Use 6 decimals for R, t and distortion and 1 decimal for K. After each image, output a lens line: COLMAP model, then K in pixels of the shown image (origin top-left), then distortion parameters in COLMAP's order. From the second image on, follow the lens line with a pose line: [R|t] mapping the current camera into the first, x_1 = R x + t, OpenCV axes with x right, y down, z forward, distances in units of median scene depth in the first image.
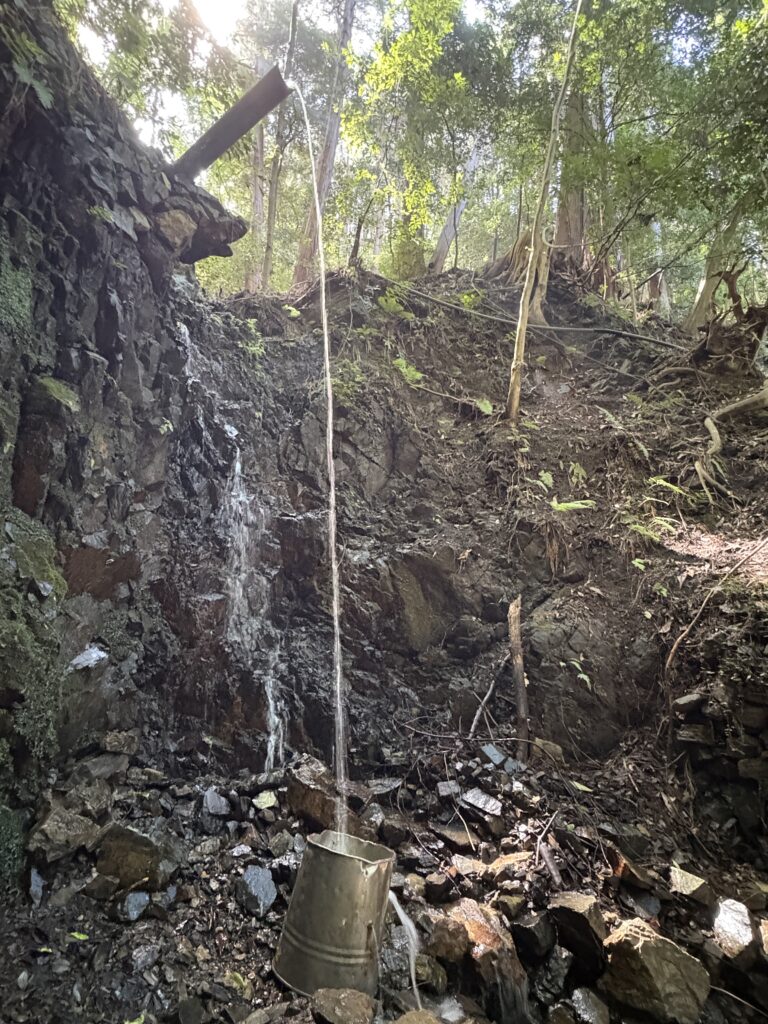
lens RADIAL K [[510.6, 0, 379.4], [0, 510.6, 510.8], [0, 0, 1]] dist [0.001529, 0.001770]
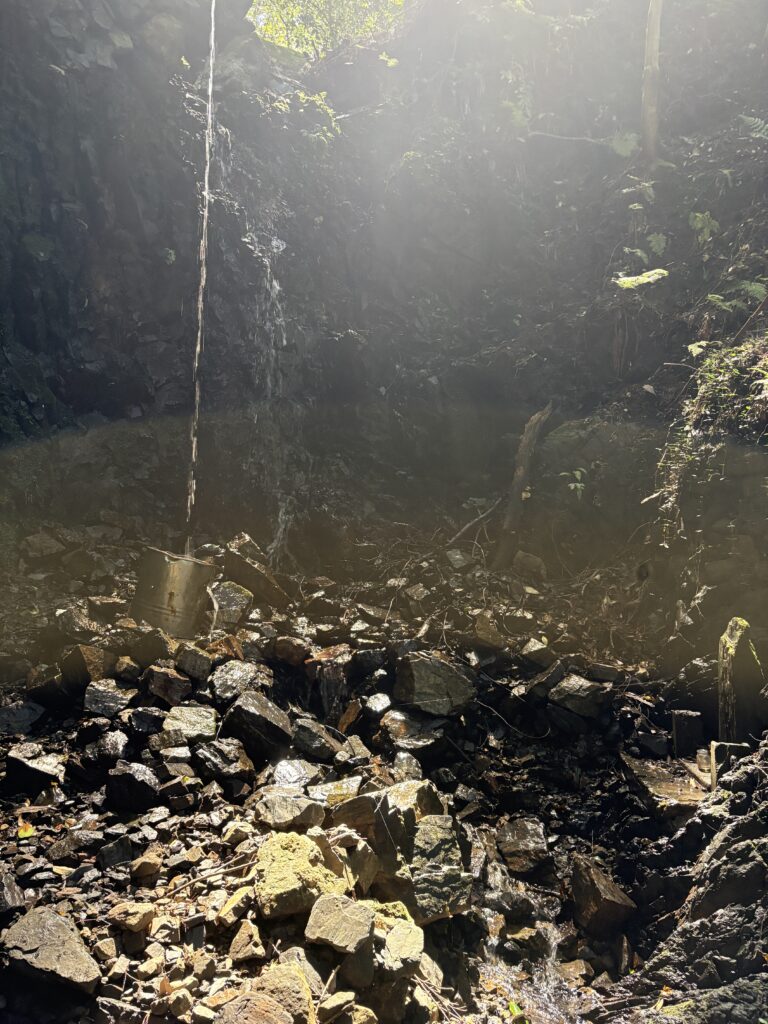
lens RADIAL K [[784.3, 0, 385.4], [0, 784.3, 516.7], [0, 0, 1]] dist [0.047421, -0.049817]
pose [[0.889579, -0.001455, -0.456780, 0.594055], [0.097512, 0.977548, 0.186791, 0.079371], [0.446252, -0.210706, 0.869748, -0.258253]]
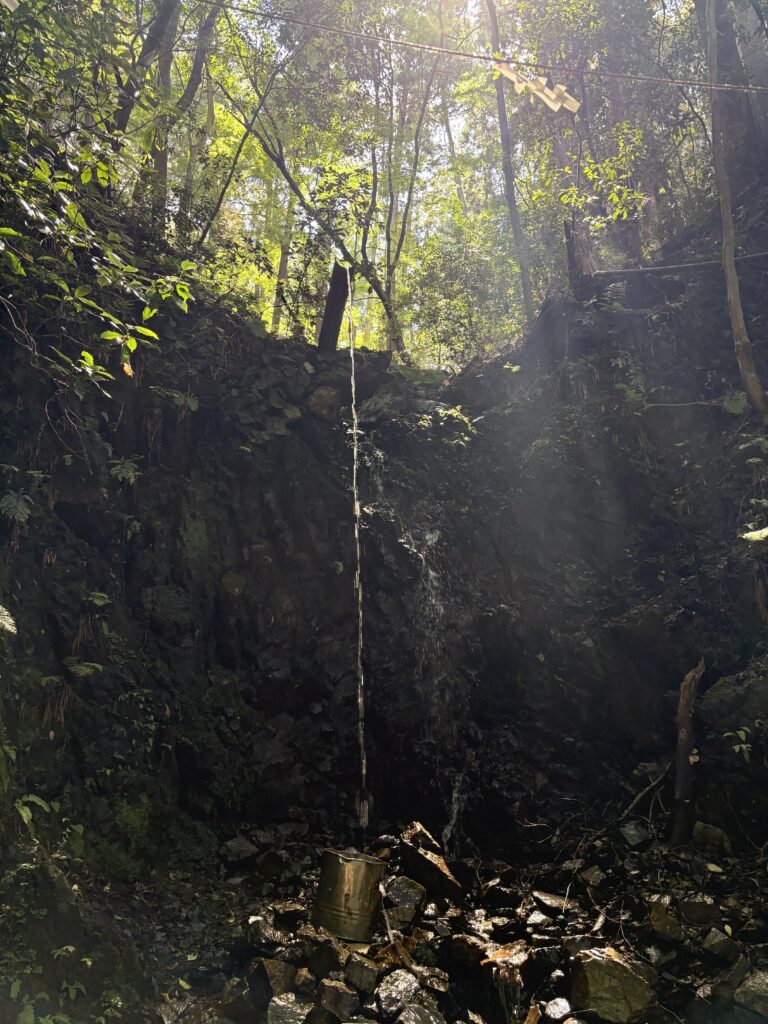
lens RADIAL K [[784.3, 0, 384.2], [0, 784.3, 511.6], [0, 0, 1]] dist [0.047421, -0.049817]
pose [[0.740582, -0.271172, -0.614820, 0.719975], [0.221150, 0.962345, -0.158065, 0.021363], [0.634532, -0.018907, 0.772665, -0.314807]]
